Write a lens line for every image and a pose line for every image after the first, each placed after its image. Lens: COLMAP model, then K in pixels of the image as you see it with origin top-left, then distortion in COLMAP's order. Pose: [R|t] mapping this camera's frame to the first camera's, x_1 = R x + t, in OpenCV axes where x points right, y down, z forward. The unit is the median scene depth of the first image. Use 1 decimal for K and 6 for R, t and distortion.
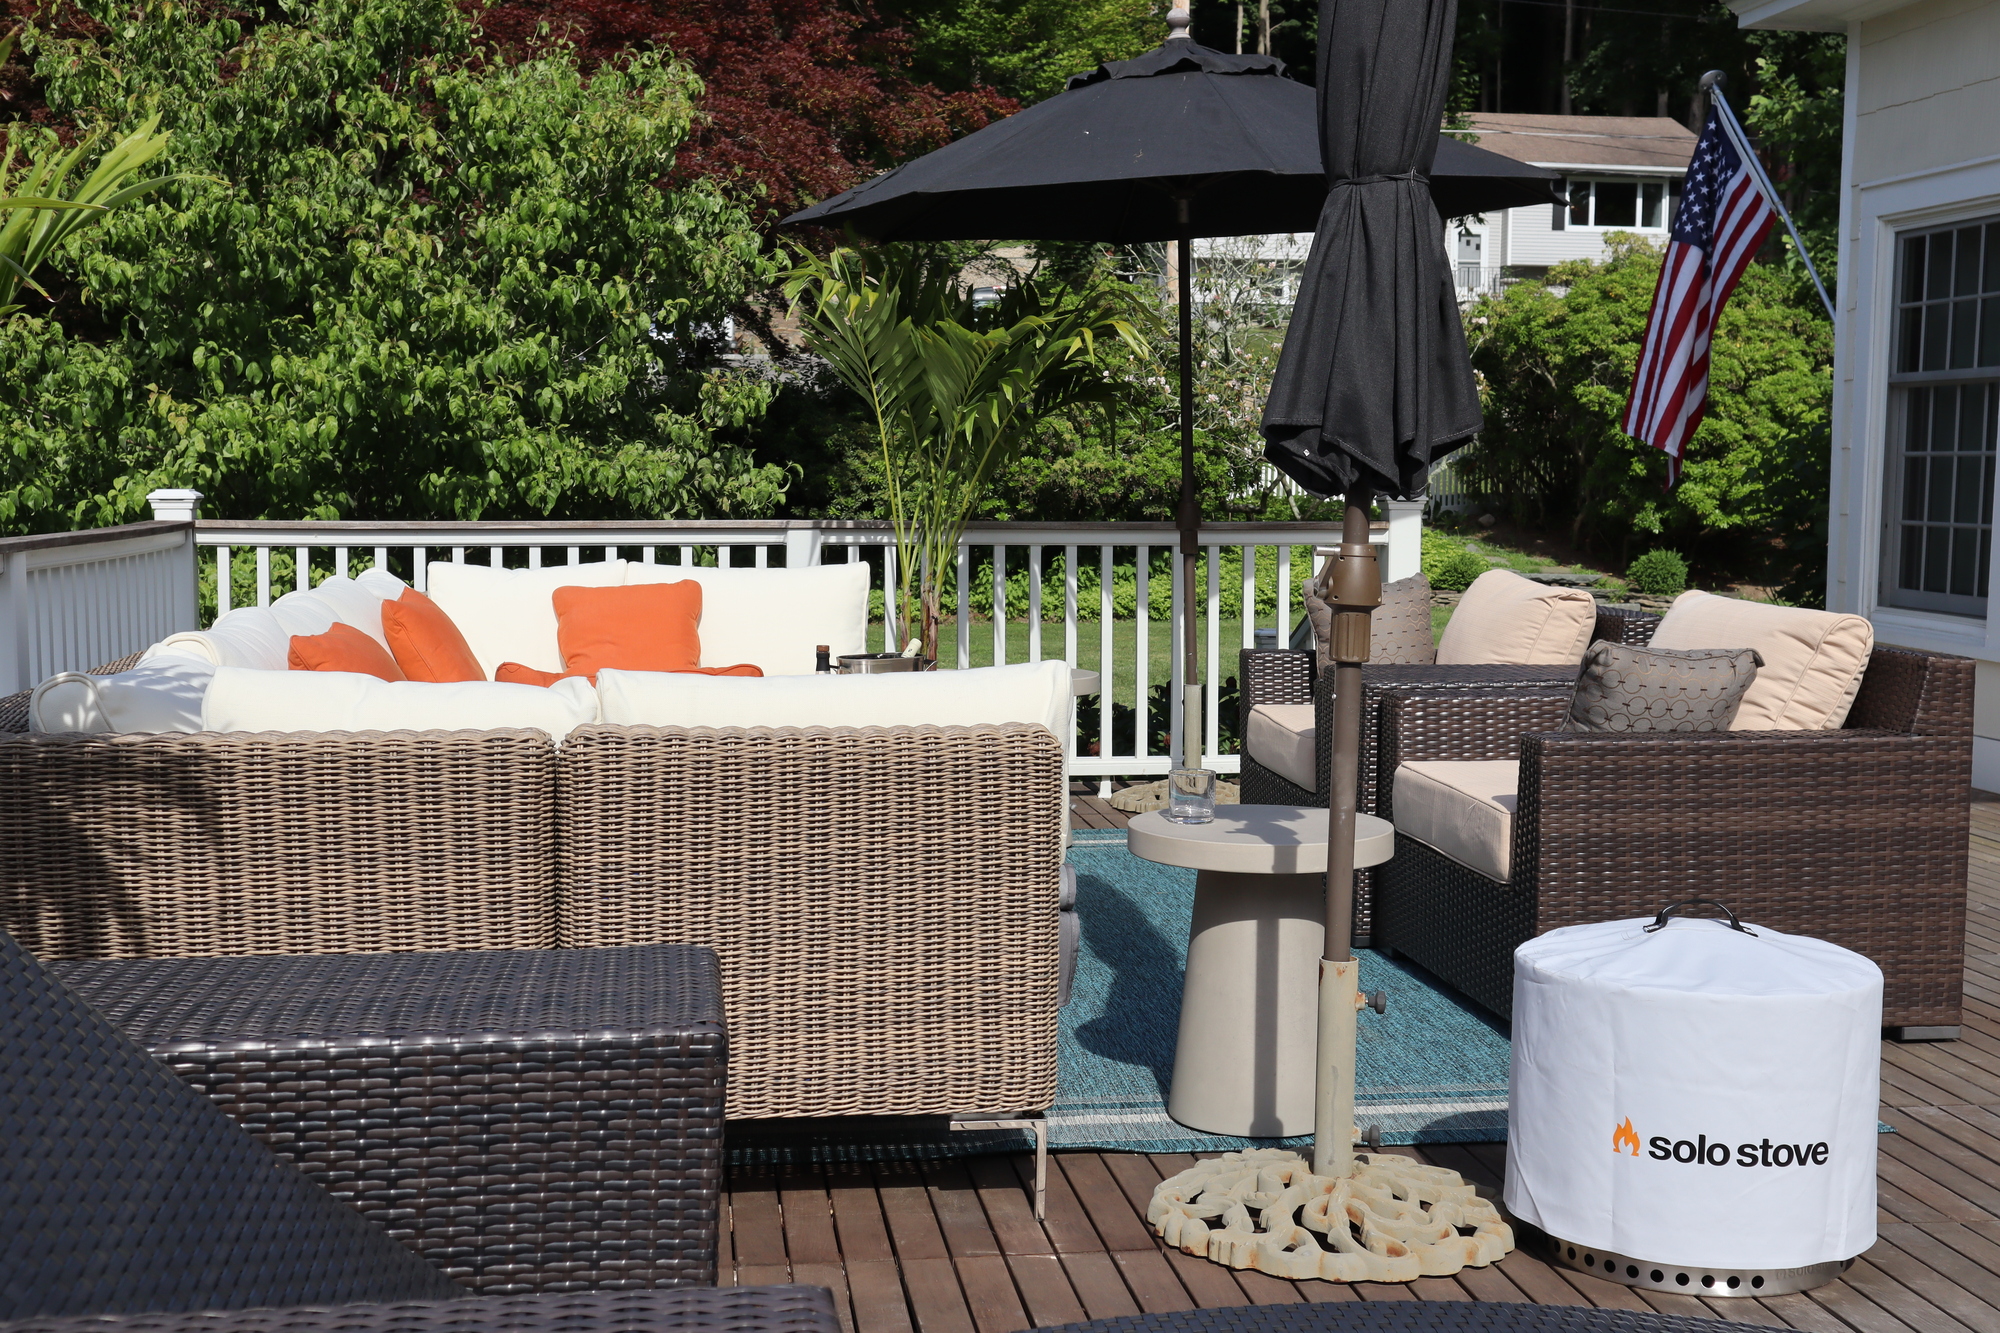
lens RADIAL K [[2244.1, 0, 1000.0], [0, 2244.1, 666.5], [0, 0, 1]] dist [0.081090, 0.009403]
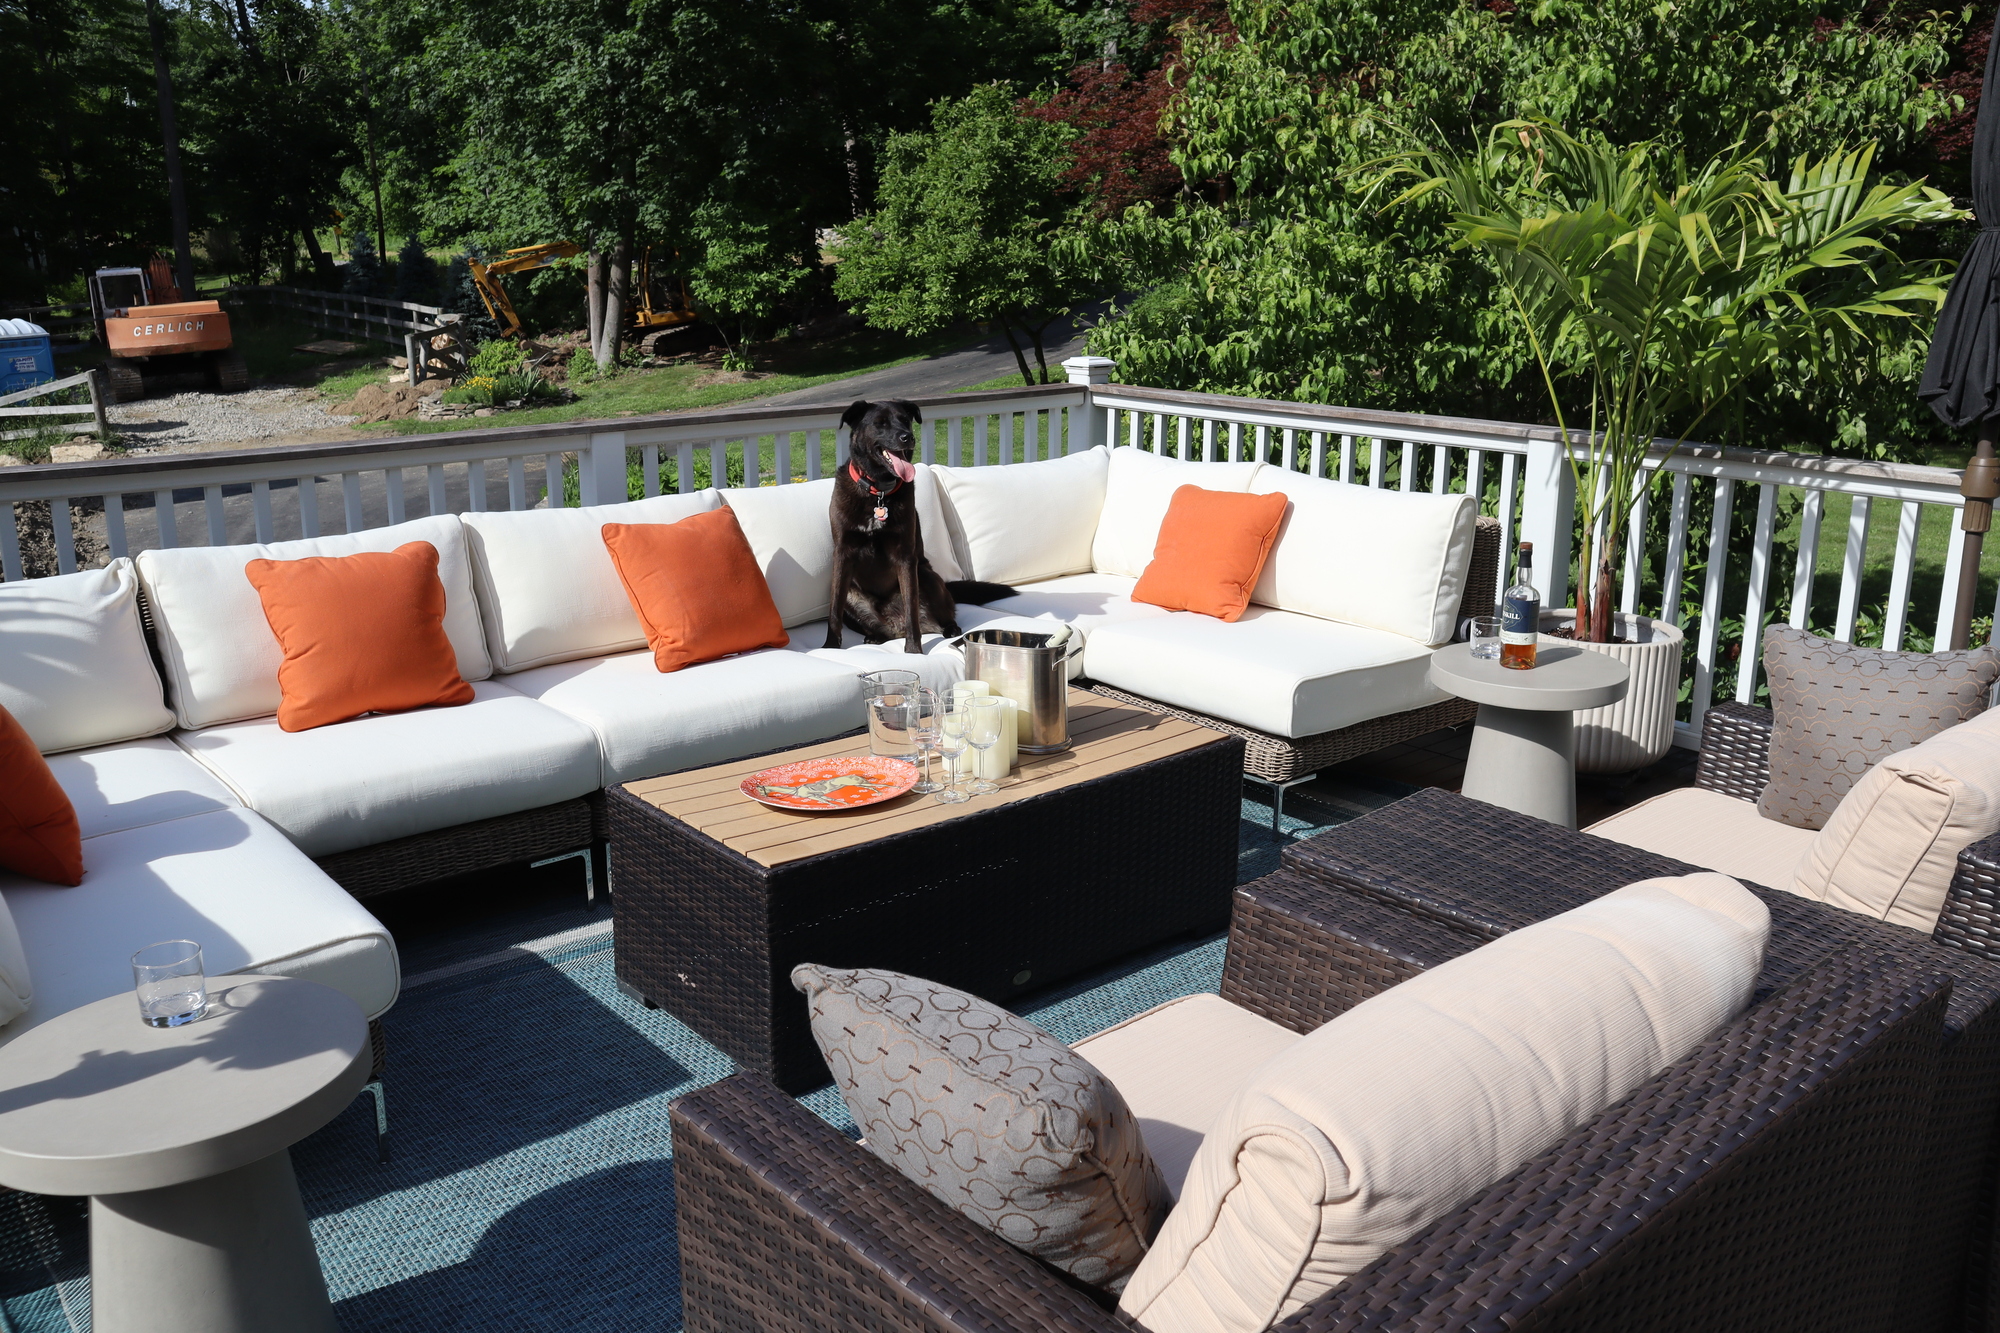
lens RADIAL K [[1668.3, 0, 1005.3], [0, 1668.3, 631.7], [0, 0, 1]] dist [-0.017298, -0.004983]
pose [[0.530112, 0.197408, -0.824628, 0.358928], [-0.077773, 0.979742, 0.184544, -0.091947], [0.844353, -0.033695, 0.534726, 0.466209]]
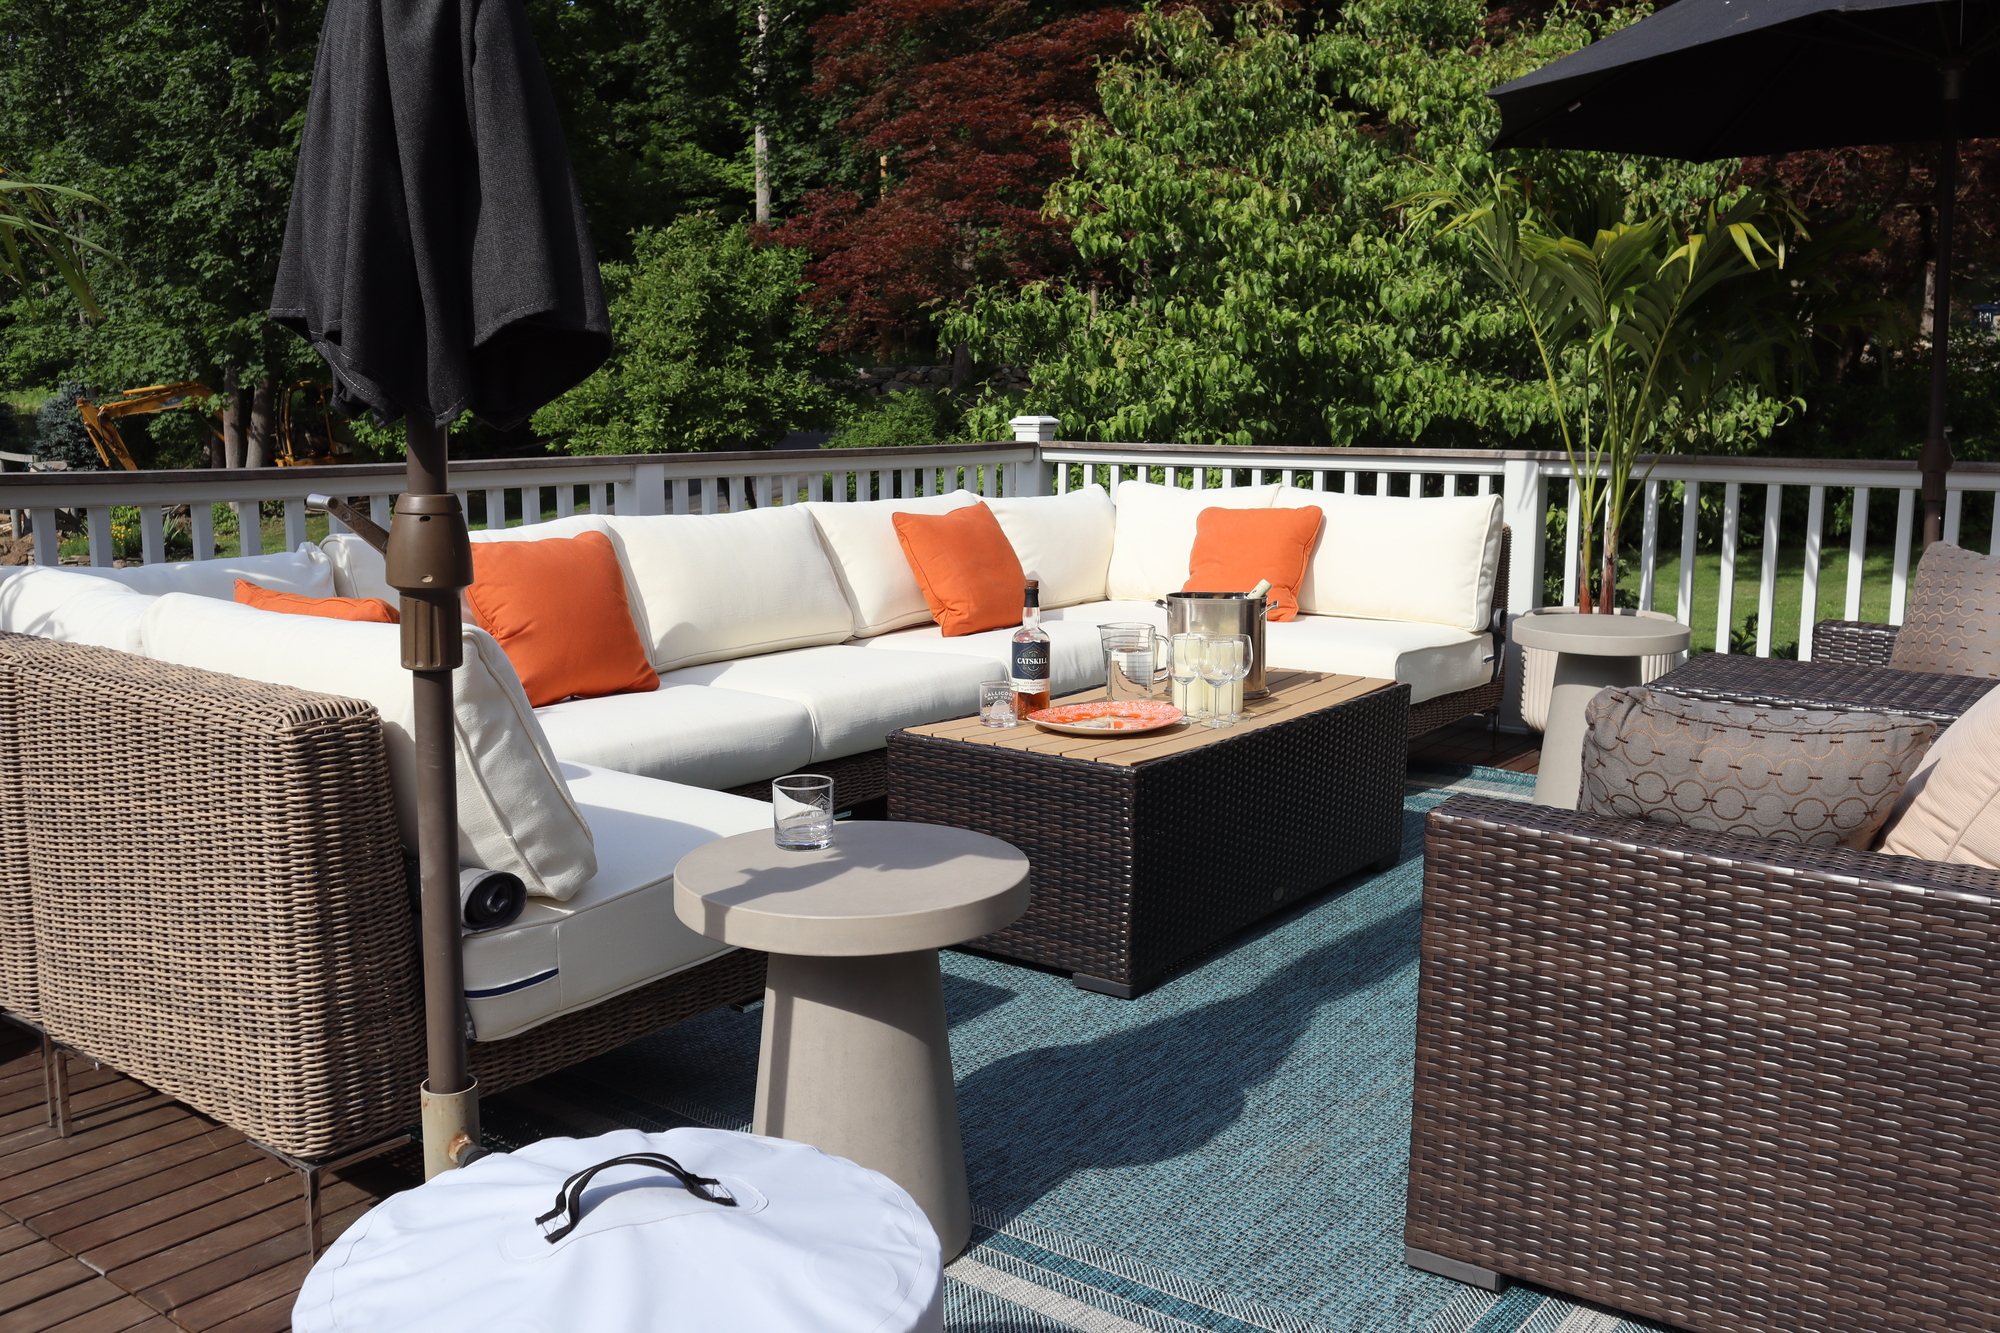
lens RADIAL K [[1772.6, 0, 1000.0], [0, 1772.6, 666.5], [0, 0, 1]] dist [-0.057963, 0.150124]
pose [[0.707356, 0.104726, -0.699056, 0.304739], [-0.064881, 0.994408, 0.083322, -0.020352], [0.703874, -0.013583, 0.710195, 0.284542]]
